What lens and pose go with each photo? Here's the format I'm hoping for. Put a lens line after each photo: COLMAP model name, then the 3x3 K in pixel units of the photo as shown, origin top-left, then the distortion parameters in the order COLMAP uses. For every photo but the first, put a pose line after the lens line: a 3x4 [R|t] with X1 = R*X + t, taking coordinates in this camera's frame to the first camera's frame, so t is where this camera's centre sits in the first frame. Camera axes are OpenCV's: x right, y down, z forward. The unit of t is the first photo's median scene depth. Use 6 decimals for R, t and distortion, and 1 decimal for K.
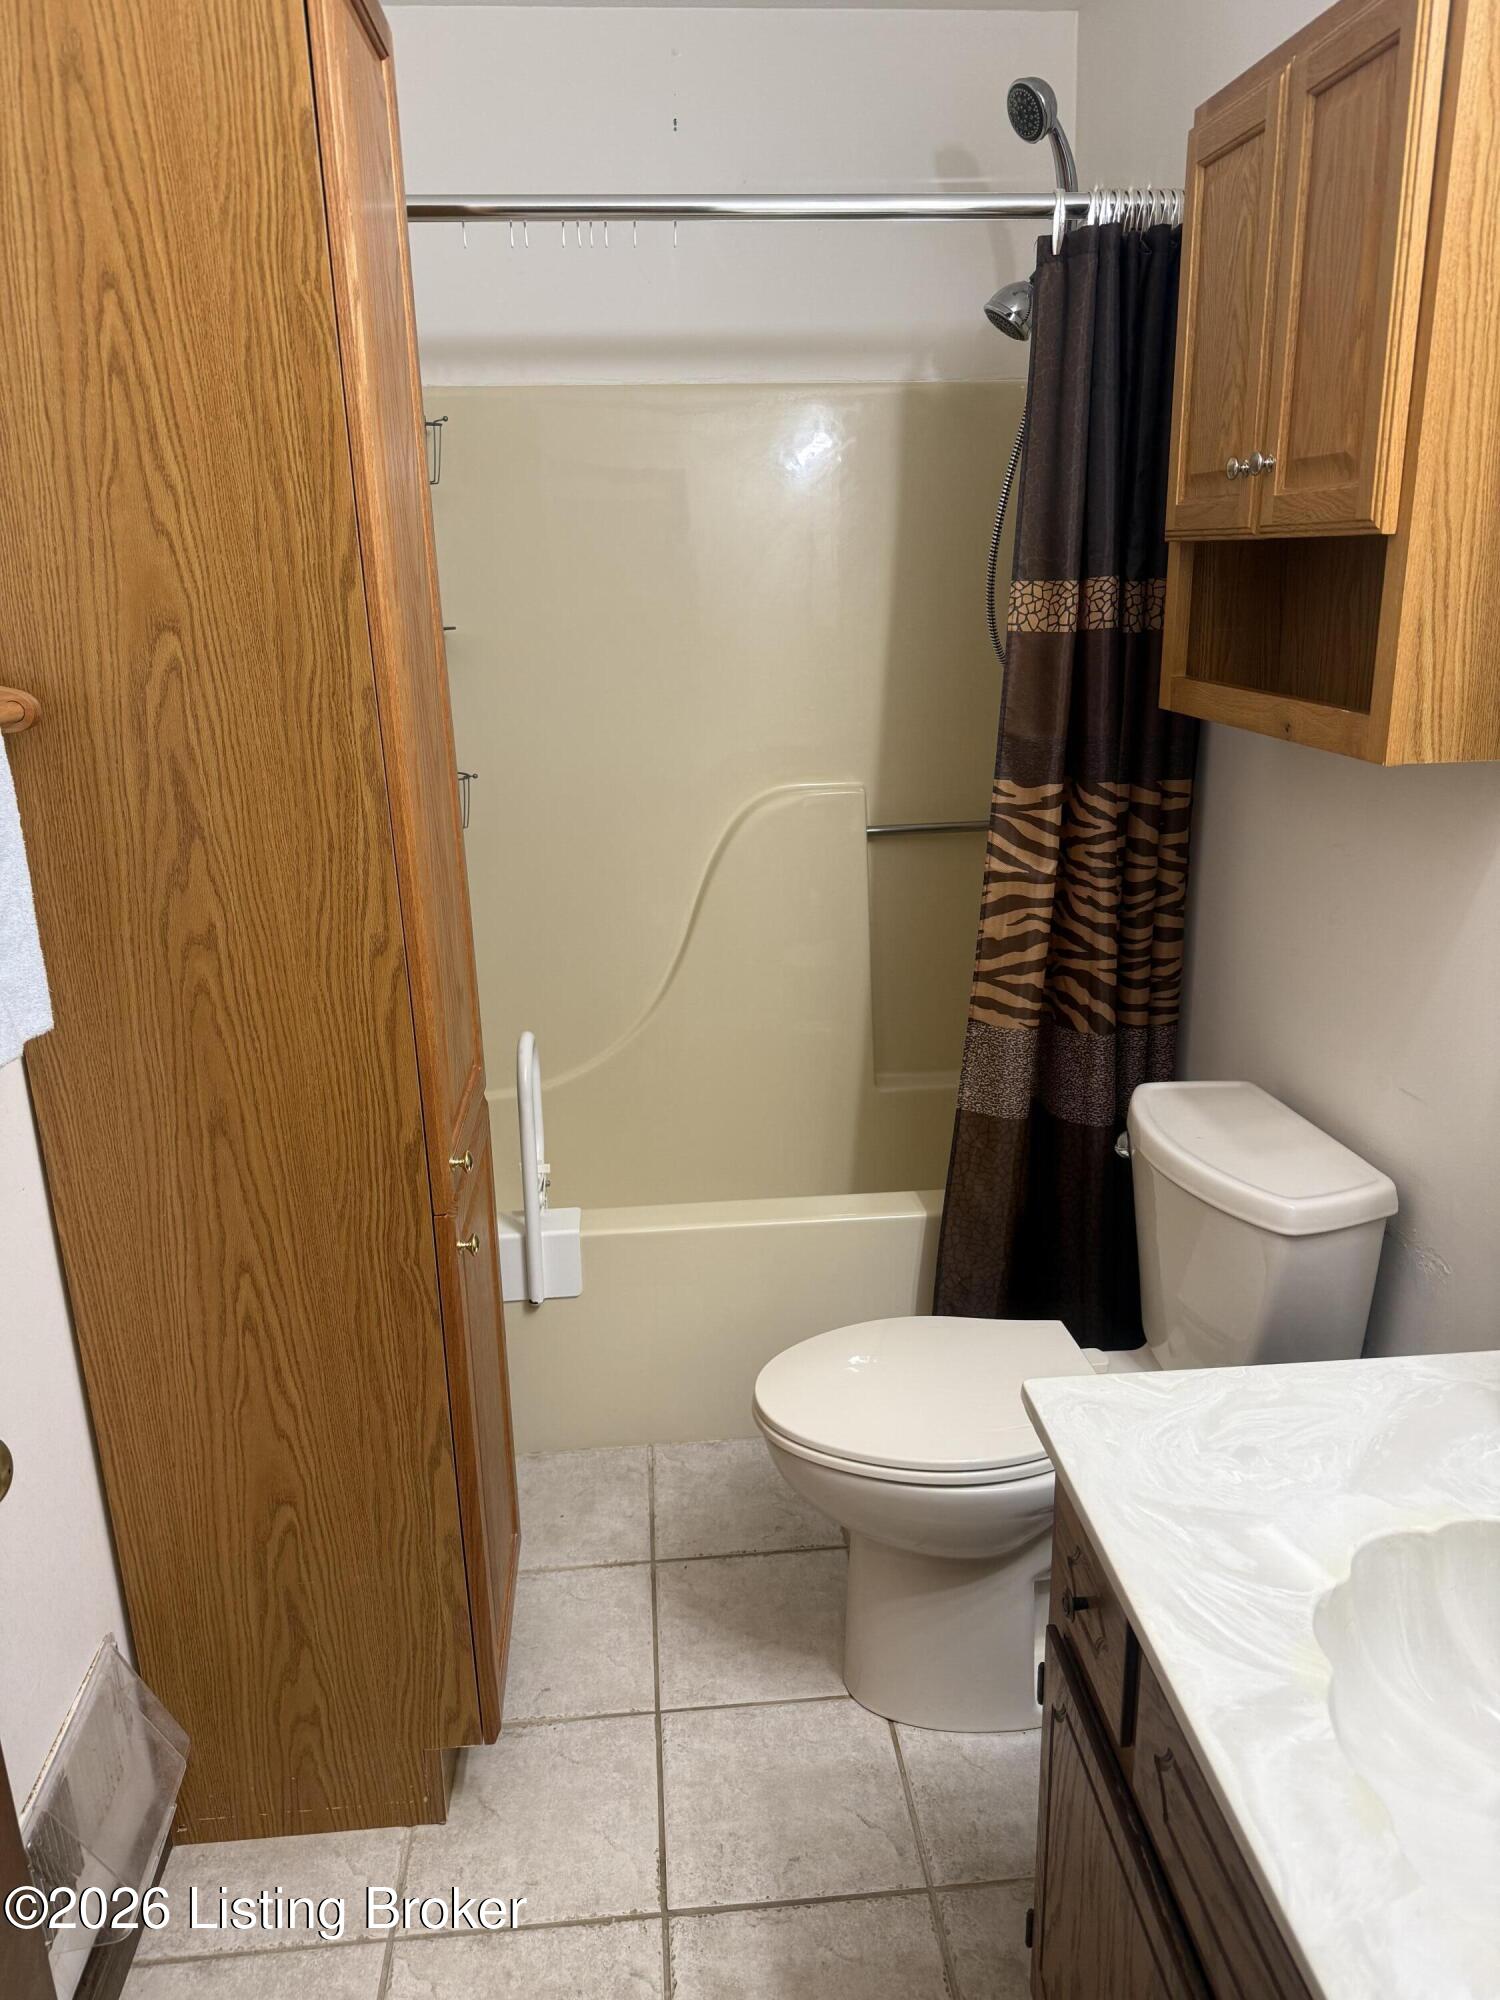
lens RADIAL K [[1419.0, 0, 750.0], [0, 1419.0, 1000.0], [0, 0, 1]] dist [-0.000185, -0.001206]
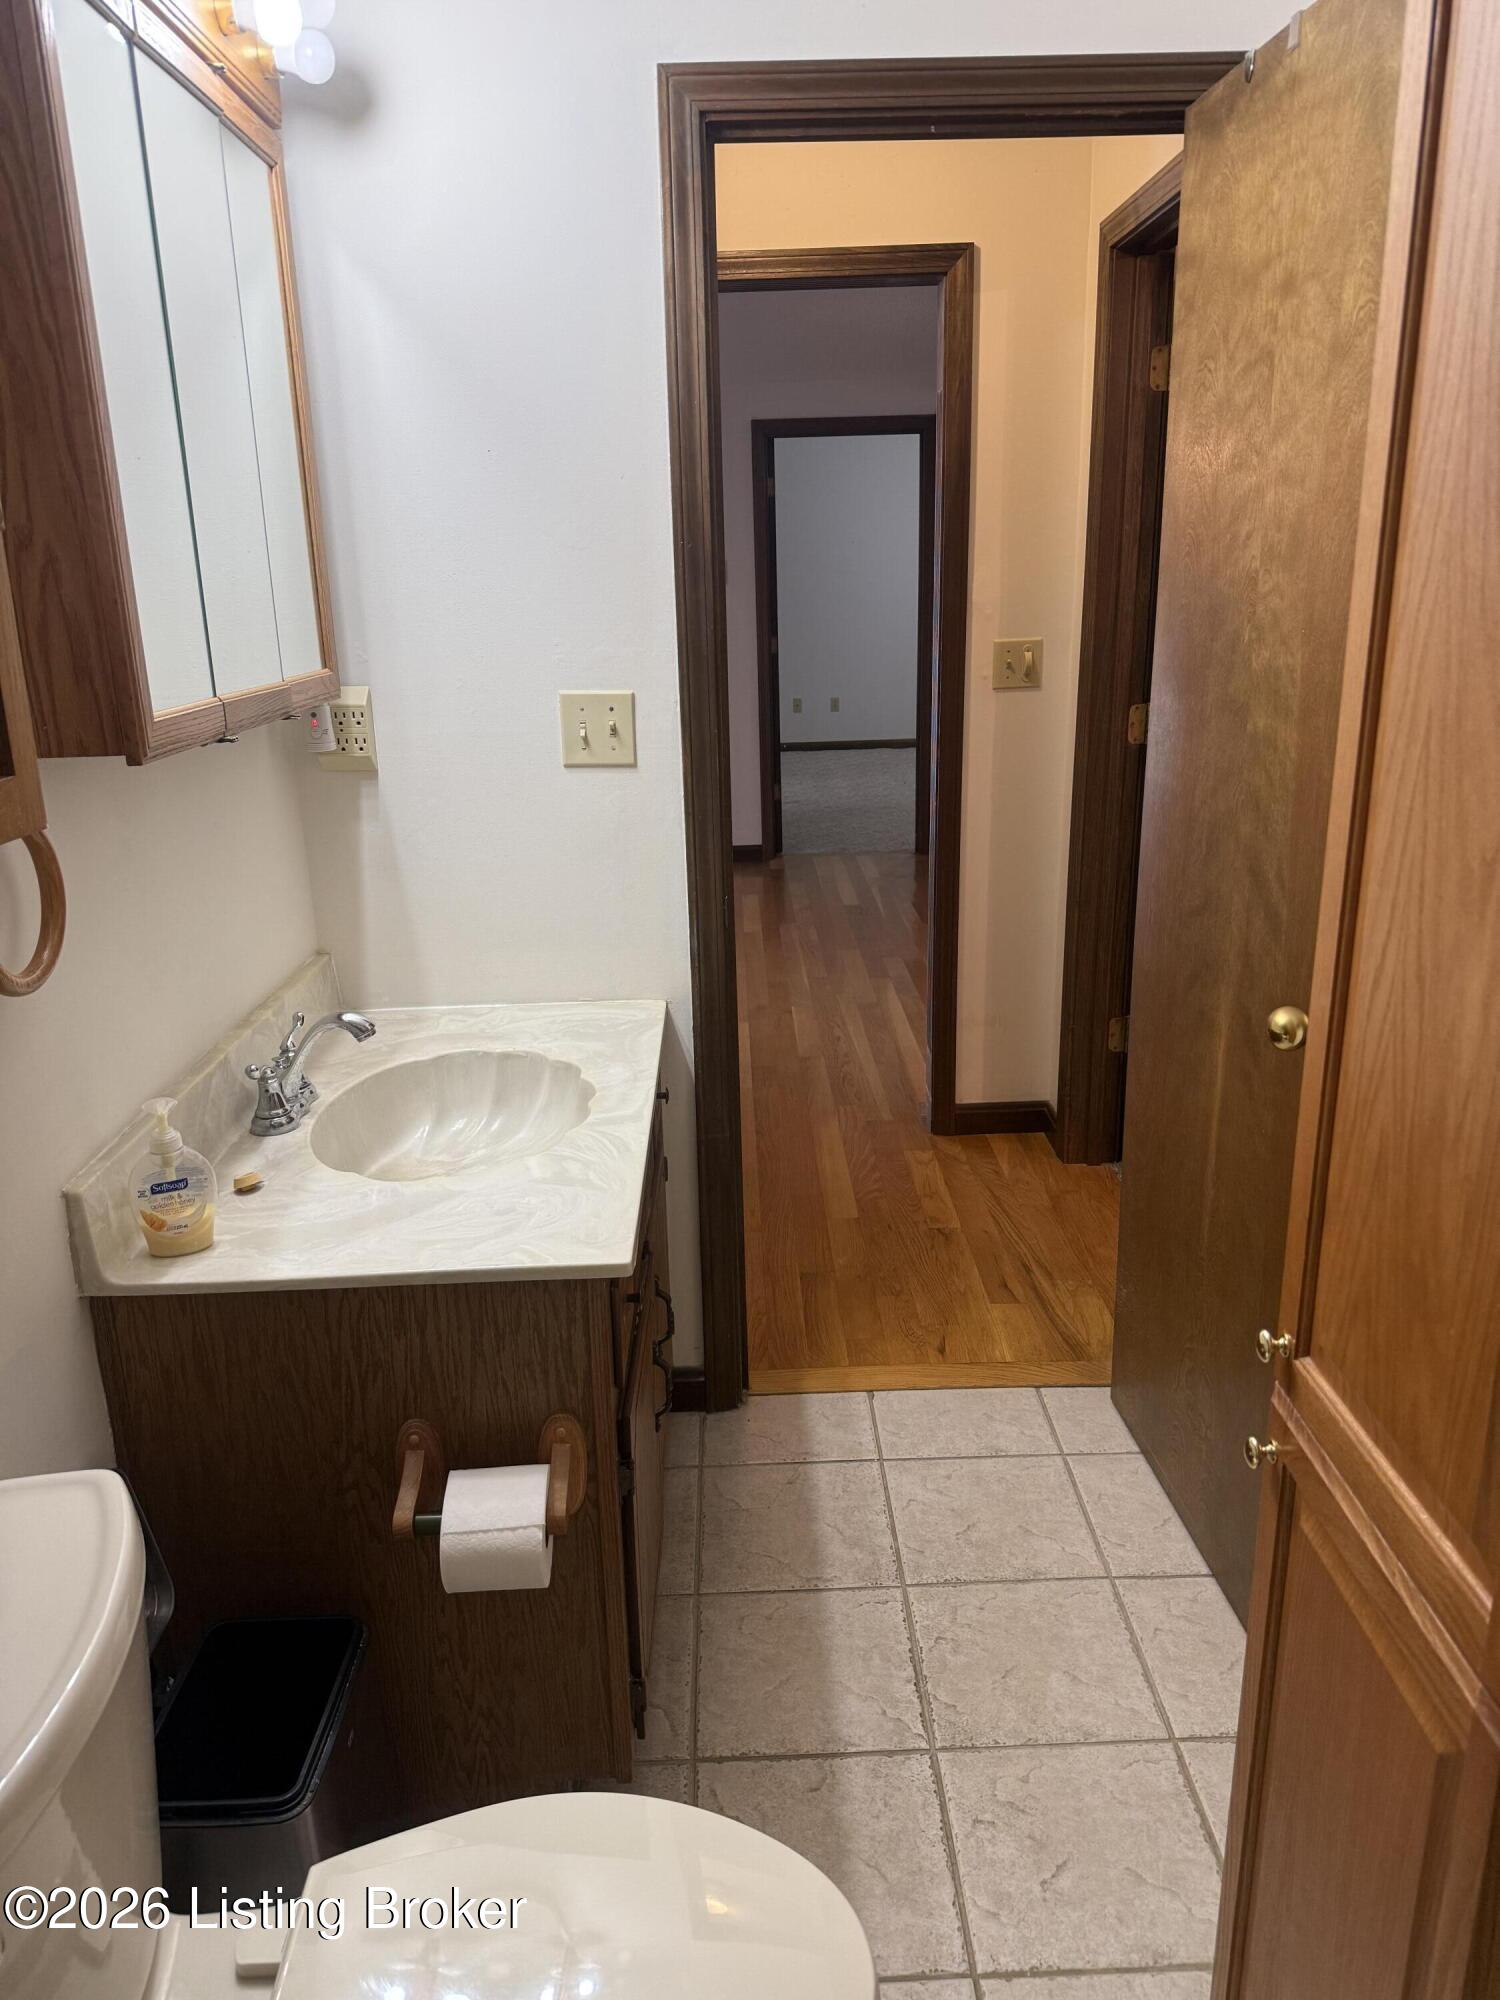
lens RADIAL K [[1419.0, 0, 750.0], [0, 1419.0, 1000.0], [0, 0, 1]] dist [-0.000185, -0.001206]
pose [[-0.997035, 0.015867, 0.075301, 0.007188], [0.055157, 0.829697, 0.555483, -0.426052], [-0.053663, 0.557989, -0.828111, 1.441980]]
